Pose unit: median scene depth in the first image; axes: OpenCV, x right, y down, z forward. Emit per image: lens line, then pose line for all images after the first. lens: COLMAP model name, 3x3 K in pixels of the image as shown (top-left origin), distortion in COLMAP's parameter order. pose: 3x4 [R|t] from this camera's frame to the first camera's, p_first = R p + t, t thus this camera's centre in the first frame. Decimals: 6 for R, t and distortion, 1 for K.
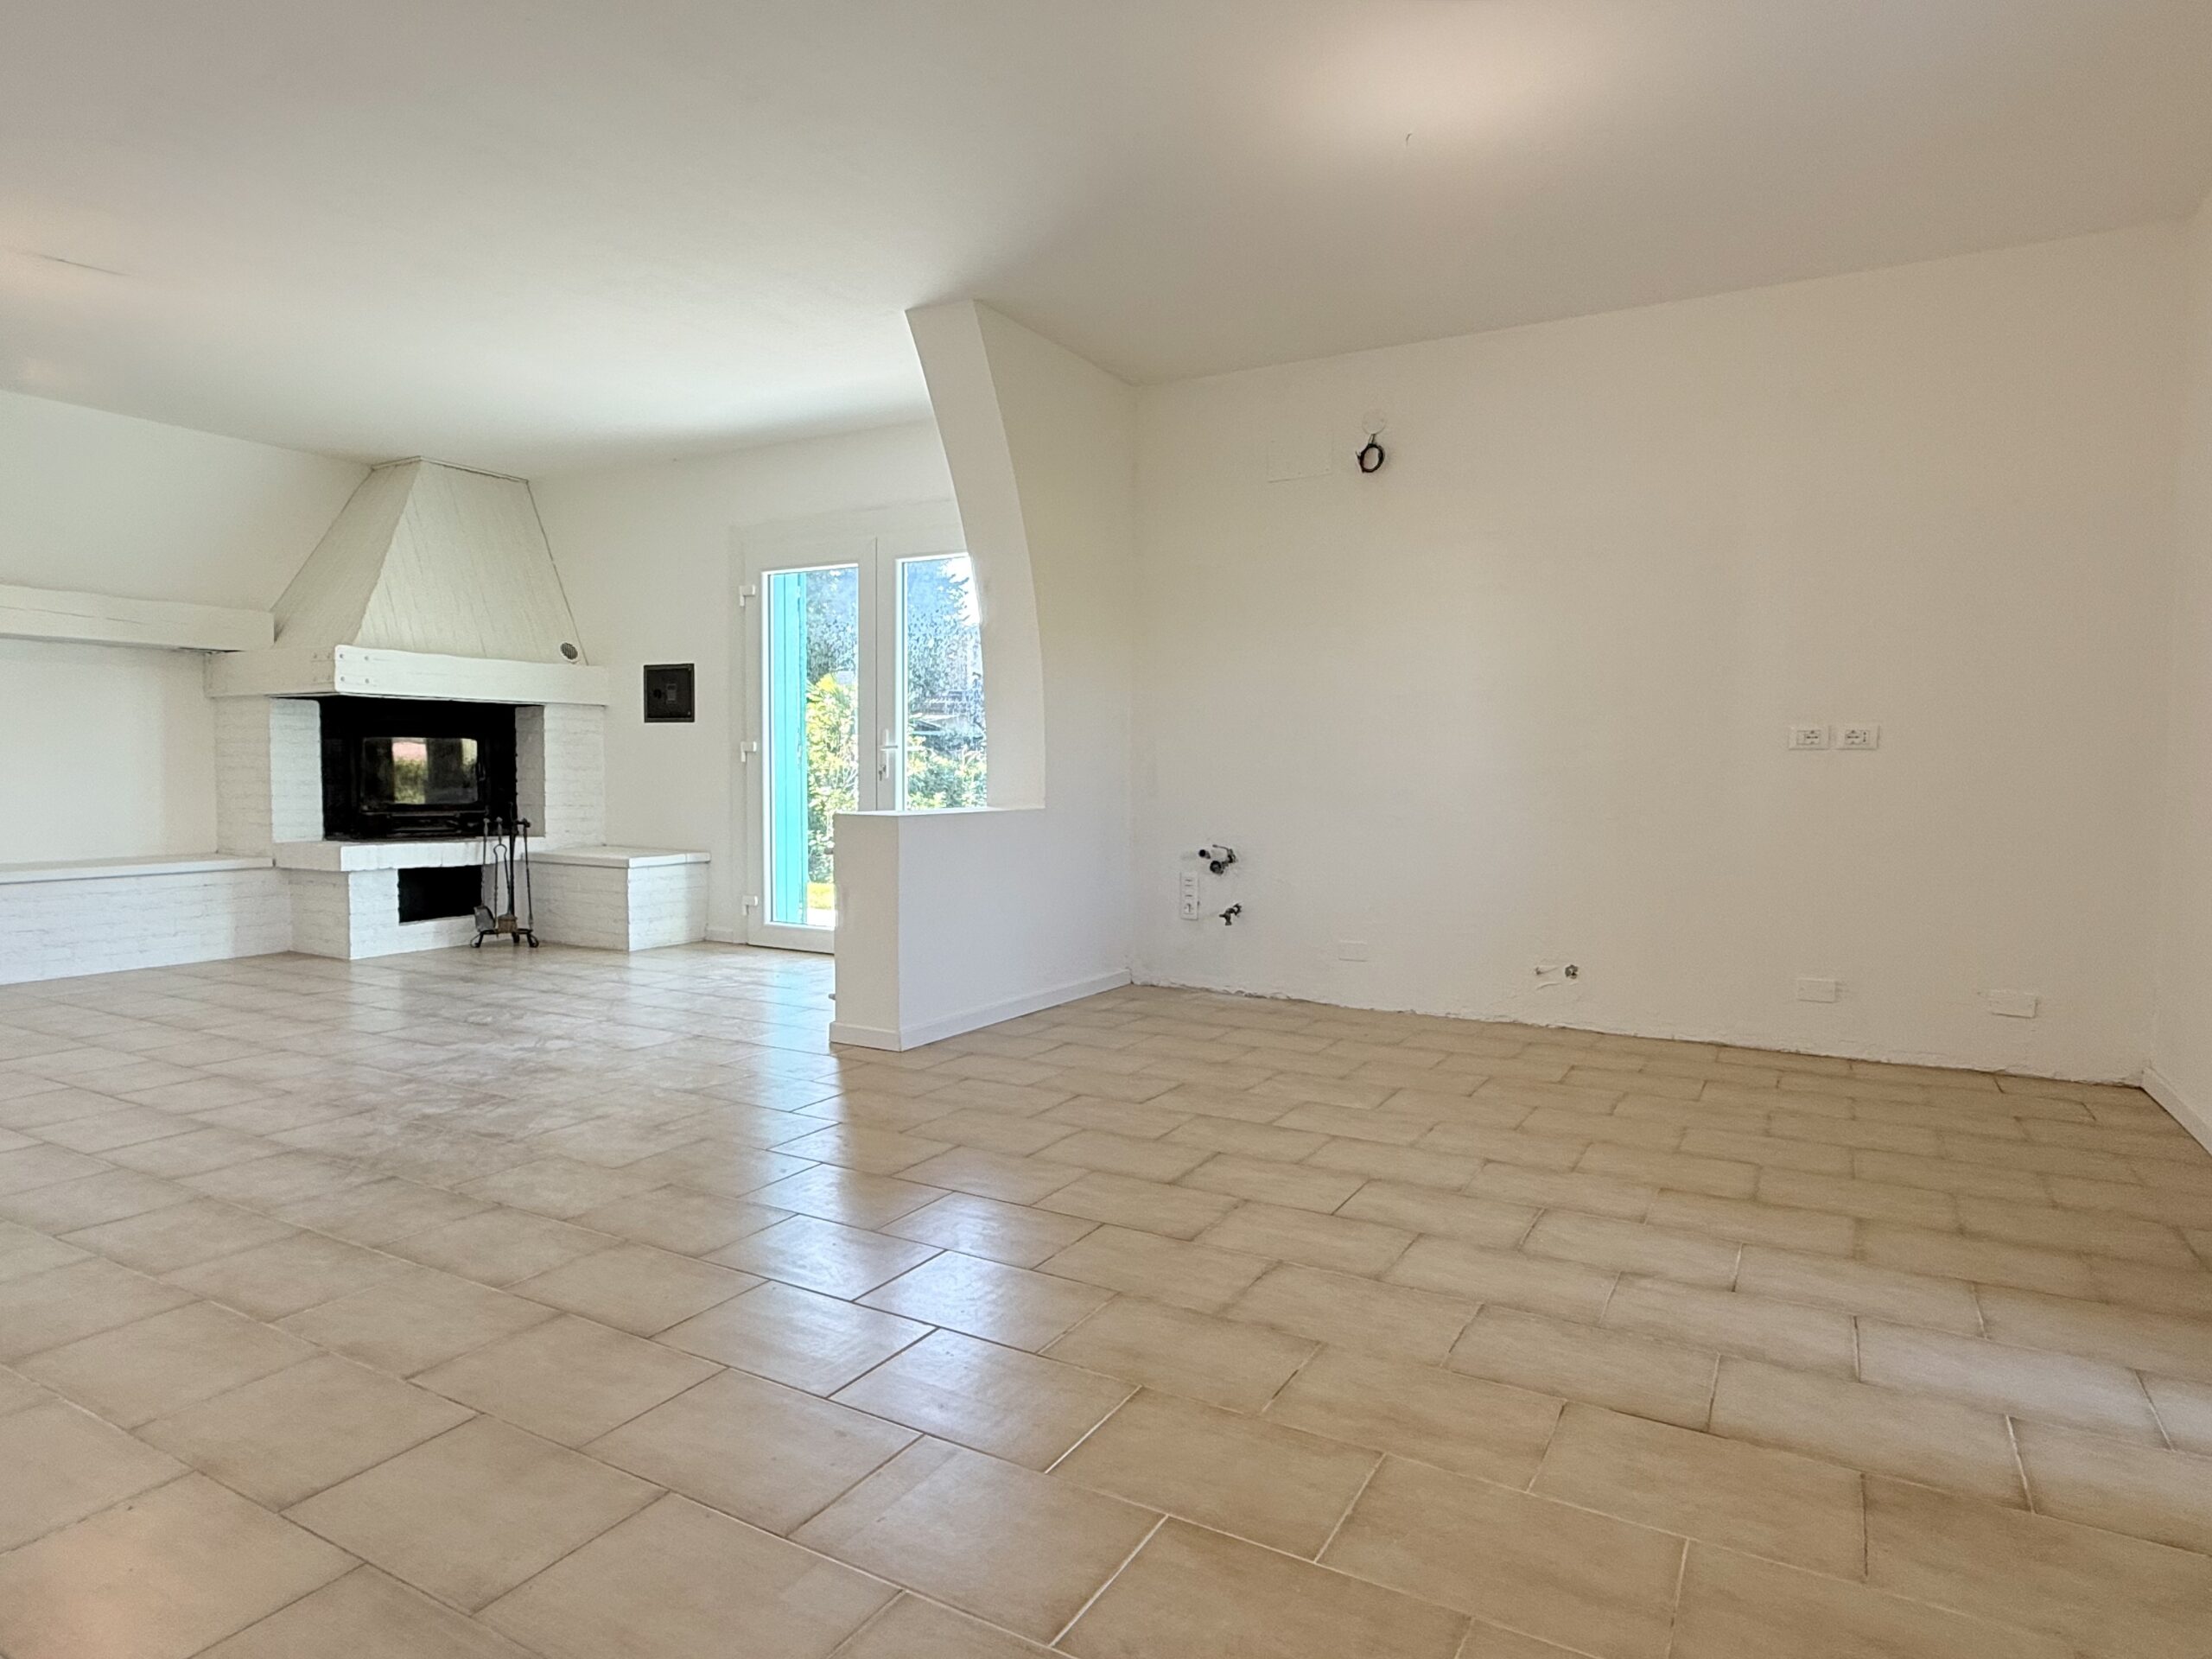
lens RADIAL K [[1287.9, 0, 1097.3], [0, 1287.9, 837.4], [0, 0, 1]] dist [-0.000893, 0.002286]
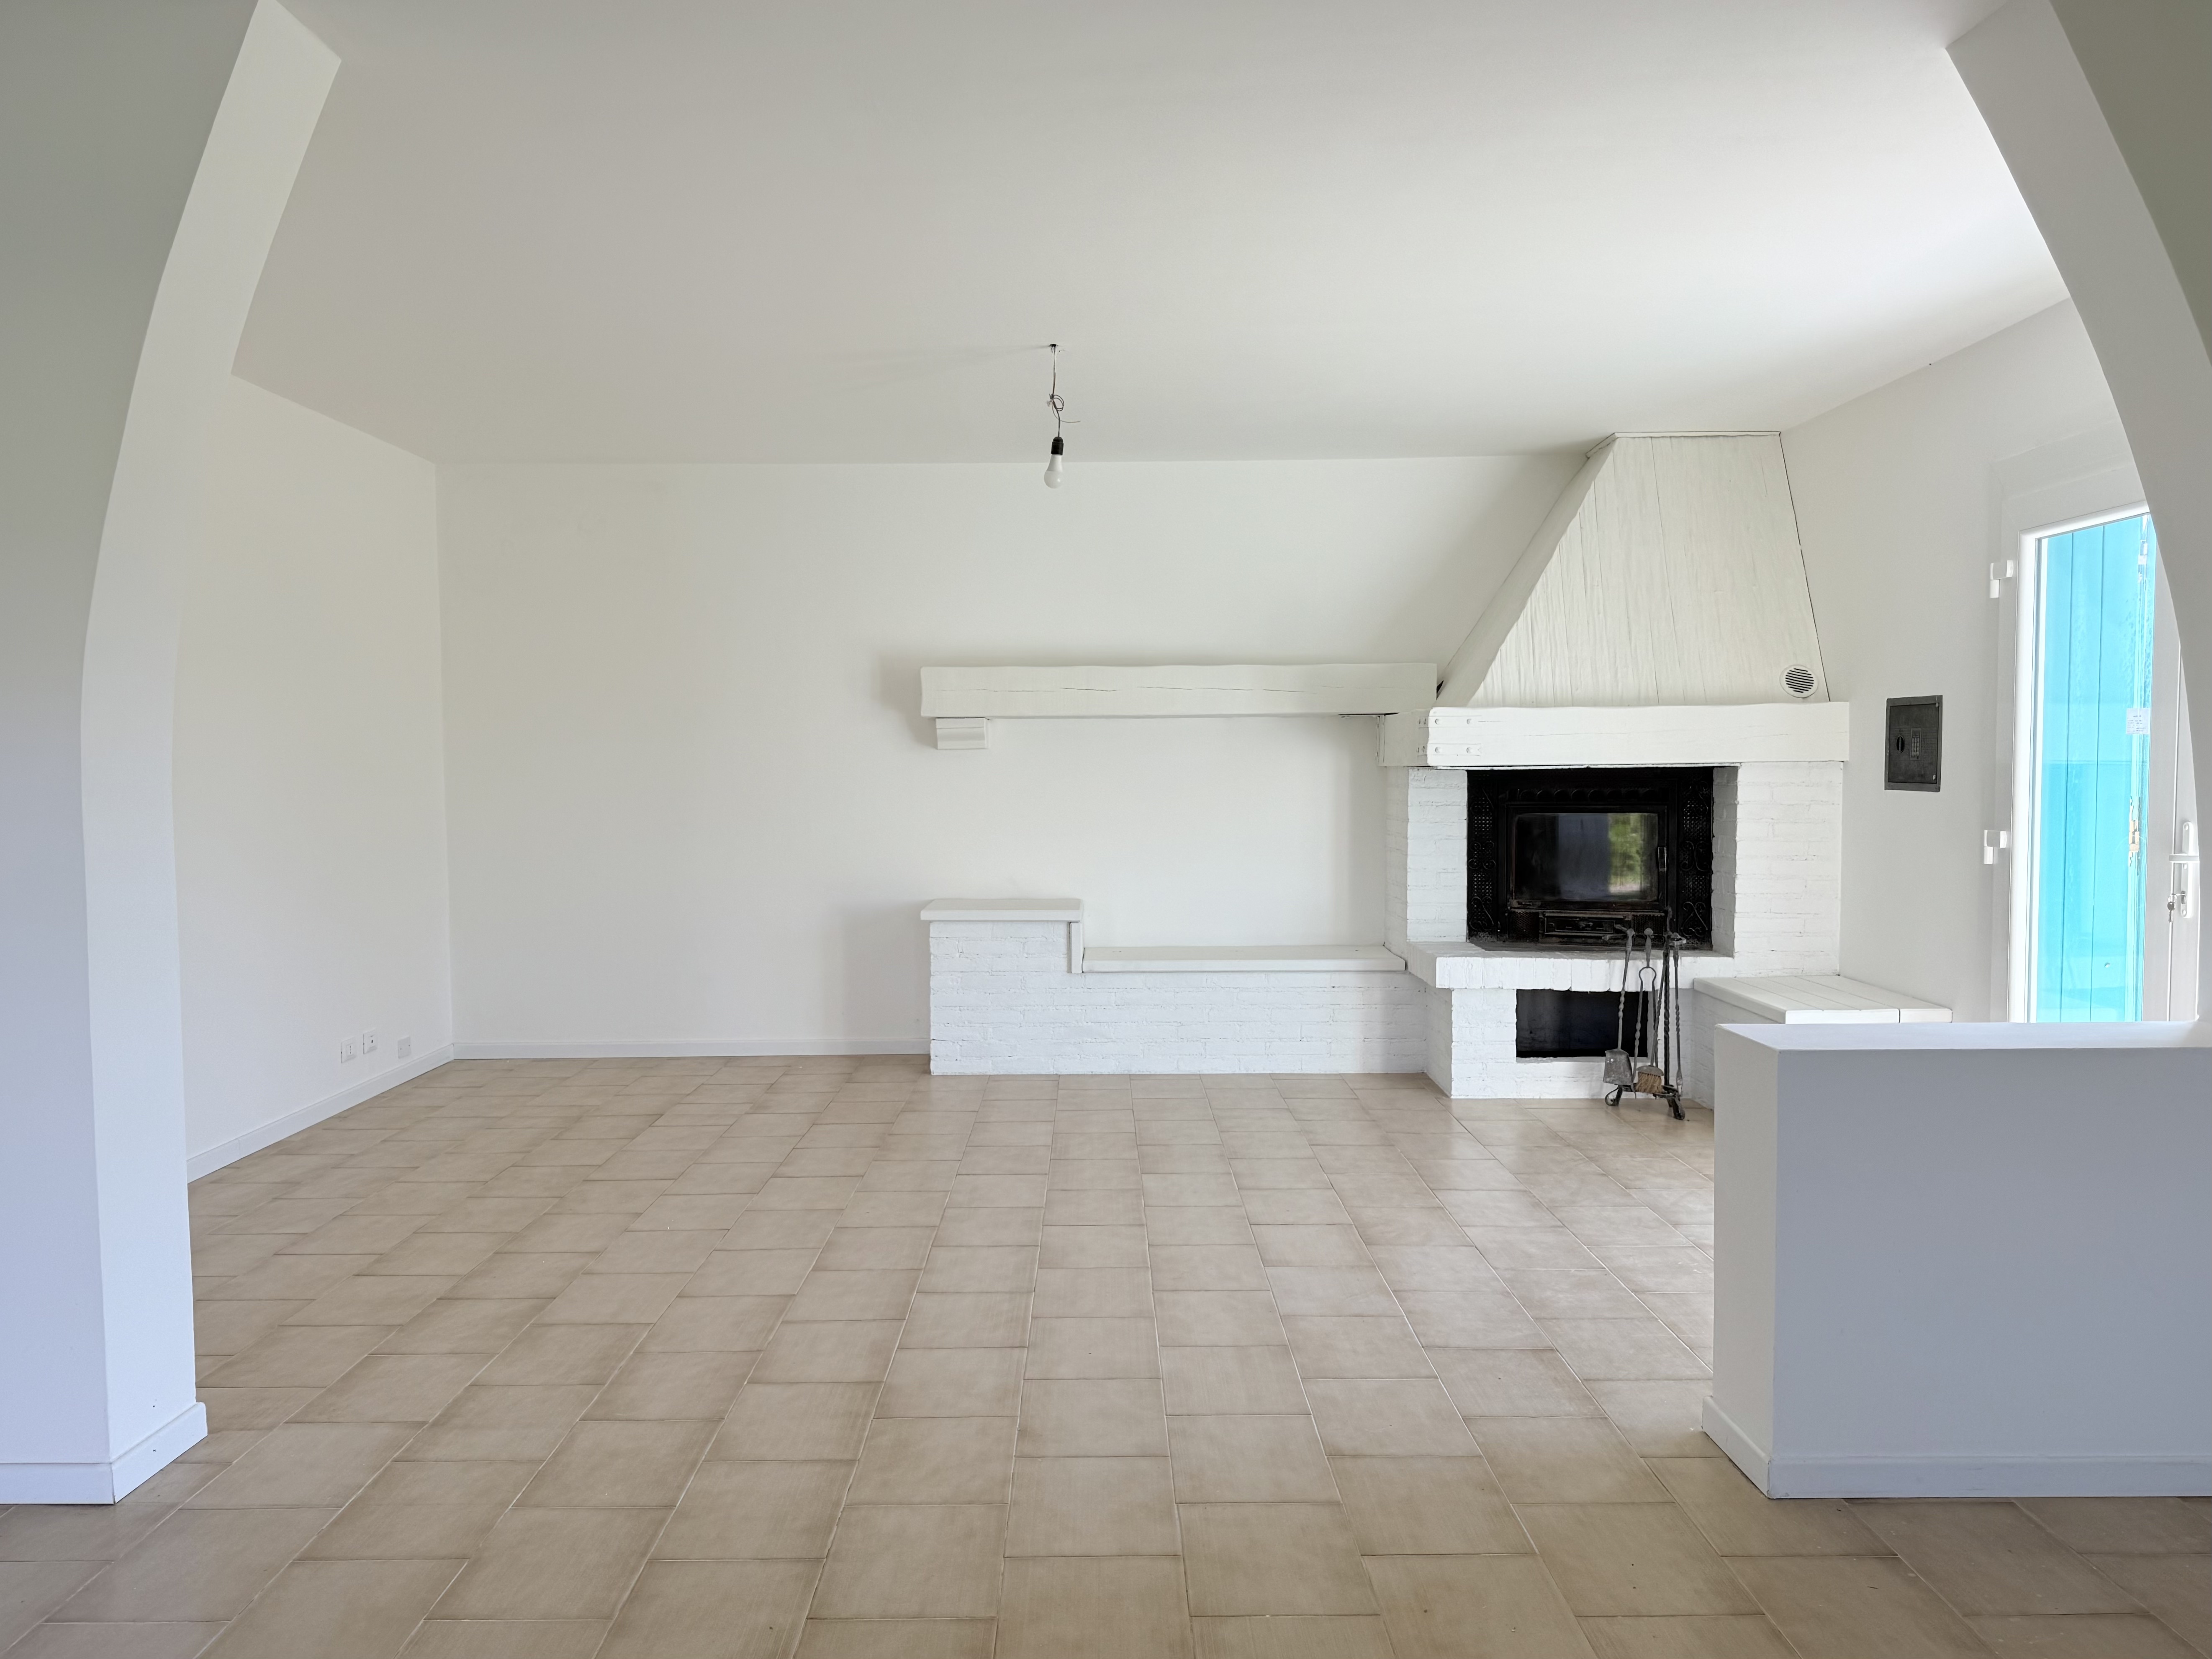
lens RADIAL K [[1679.0, 0, 1097.9], [0, 1679.0, 858.1], [0, 0, 1]] dist [0.184162, -0.377260]
pose [[0.502377, 0.037546, -0.863833, 0.209981], [-0.037752, 0.999056, 0.021468, -0.067641], [0.863824, 0.021827, 0.503321, 0.278588]]
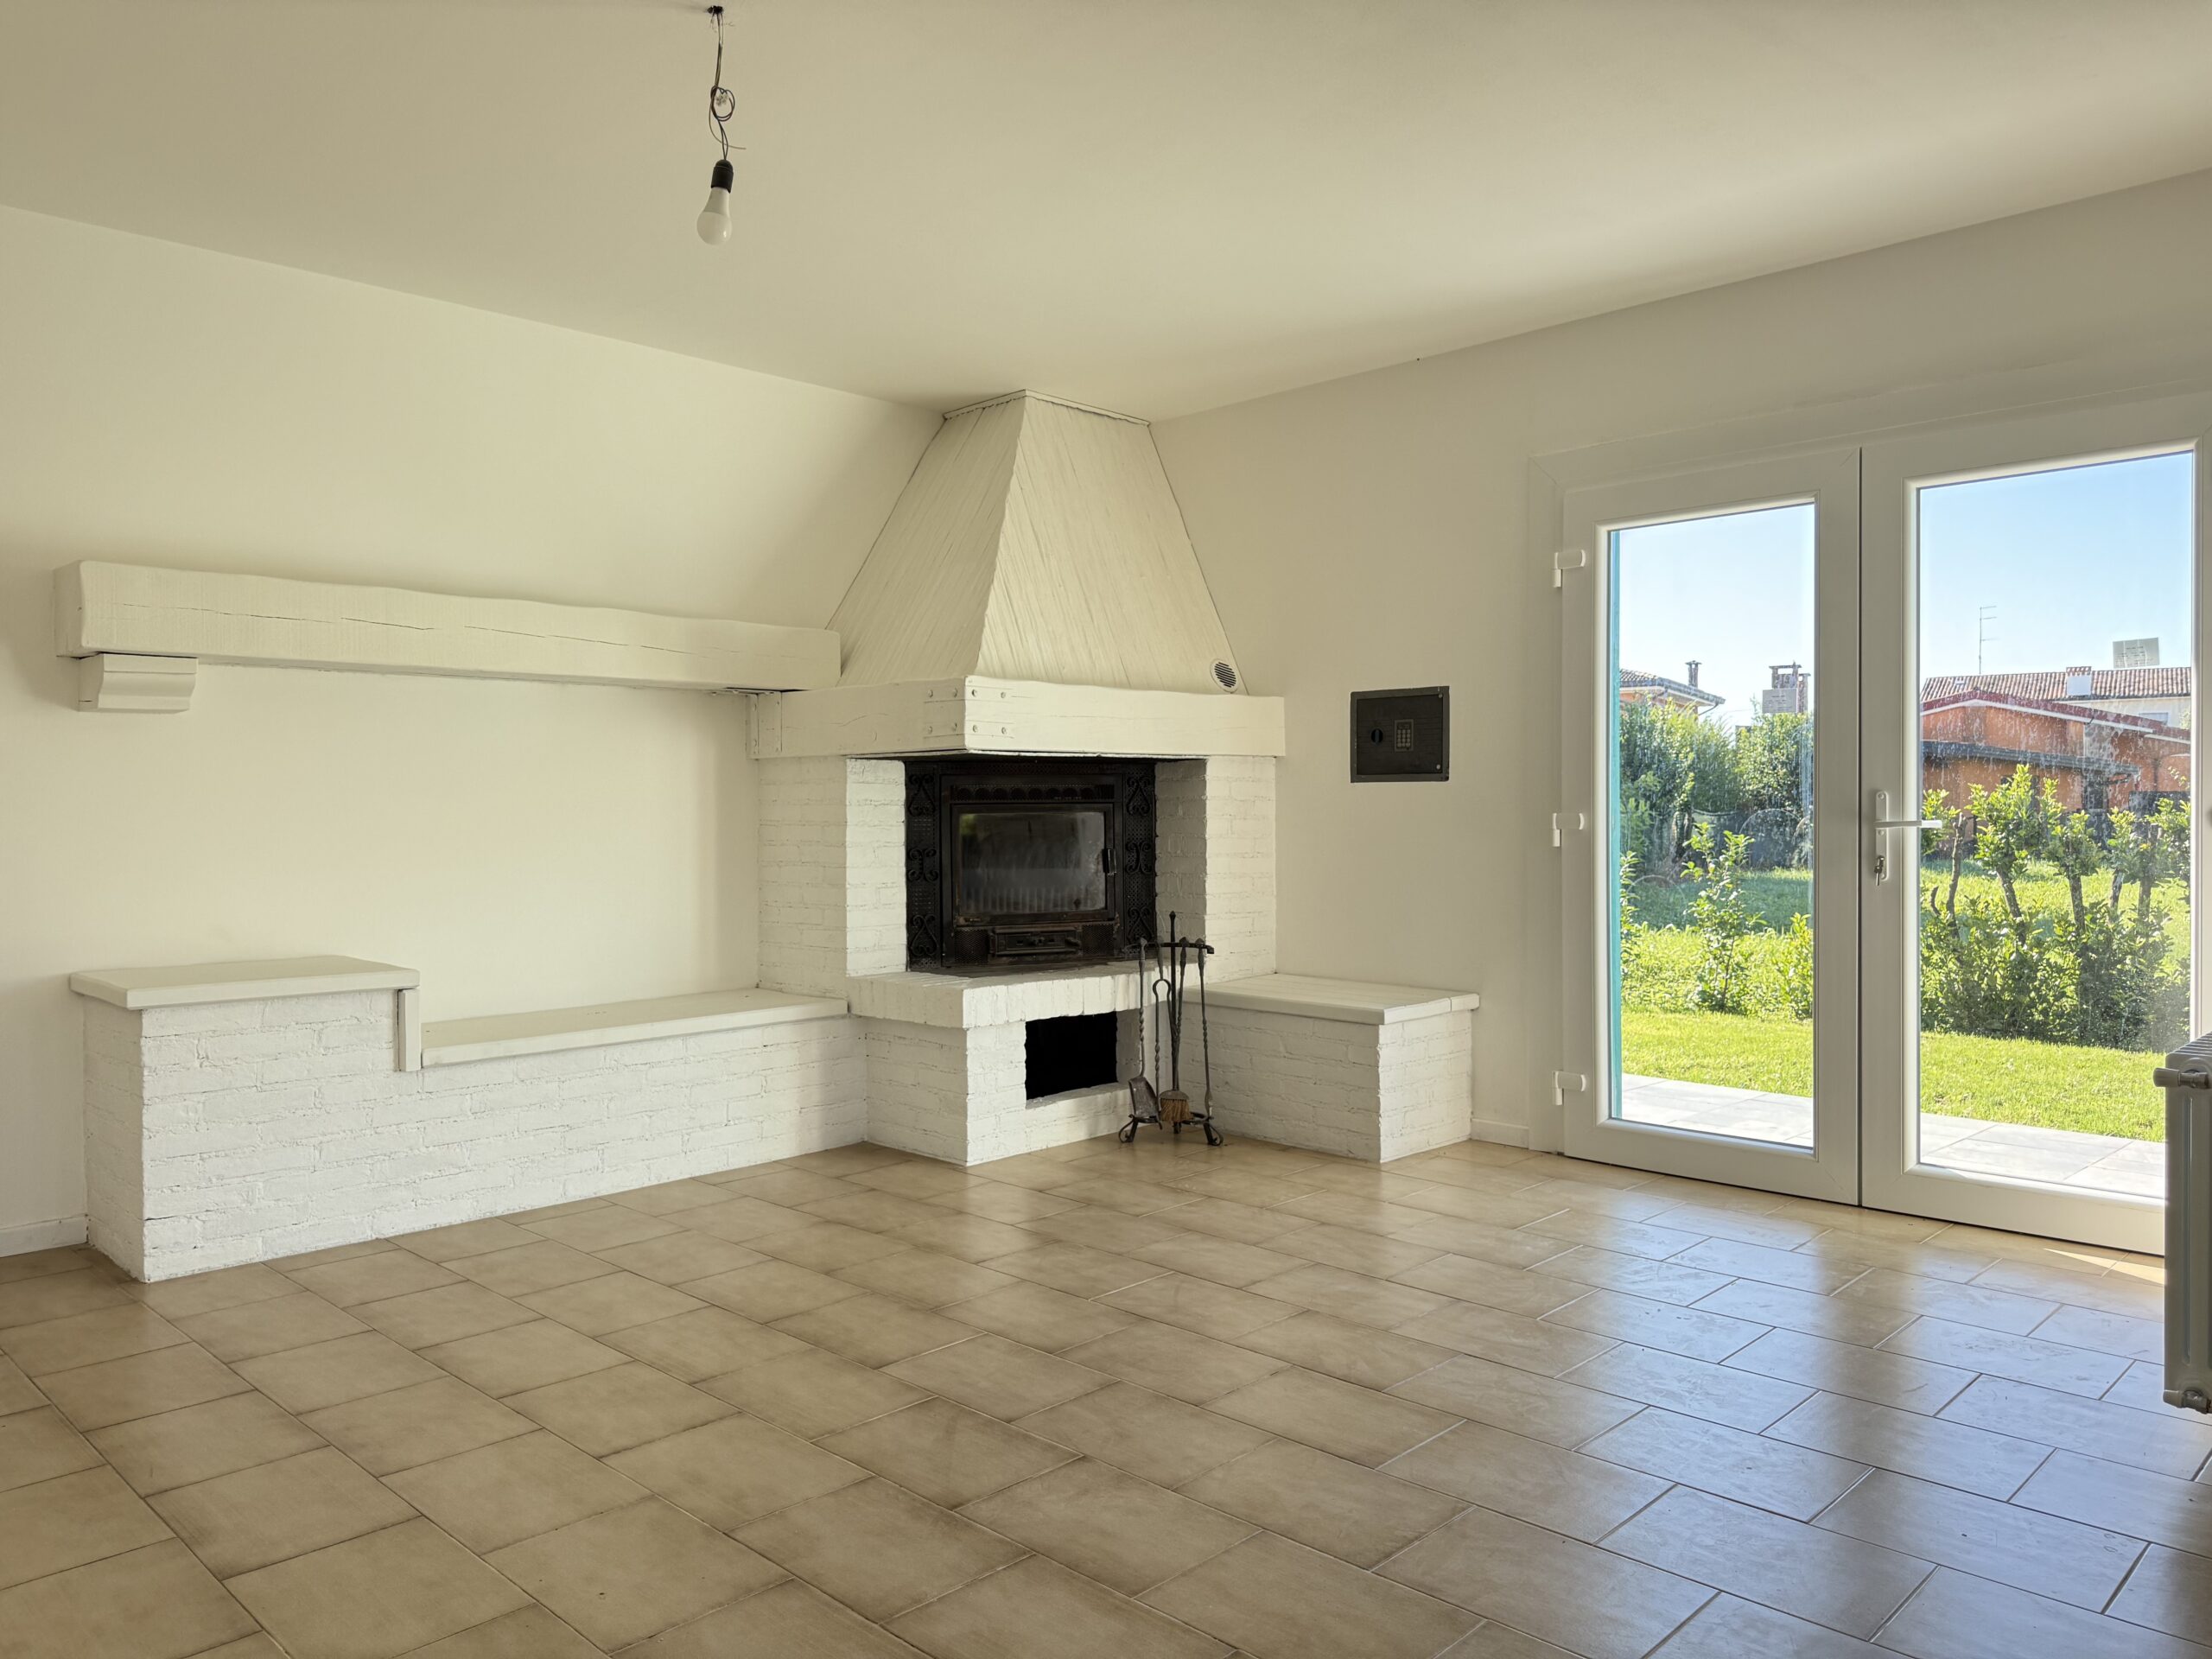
lens RADIAL K [[1552.0, 0, 1106.0], [0, 1552.0, 829.5], [0, 0, 1]] dist [0.124823, -0.187040]
pose [[0.968365, -0.010157, -0.249333, -0.318141], [0.000083, 0.999184, -0.040379, -0.040148], [0.249540, 0.039081, 0.967576, 0.262284]]
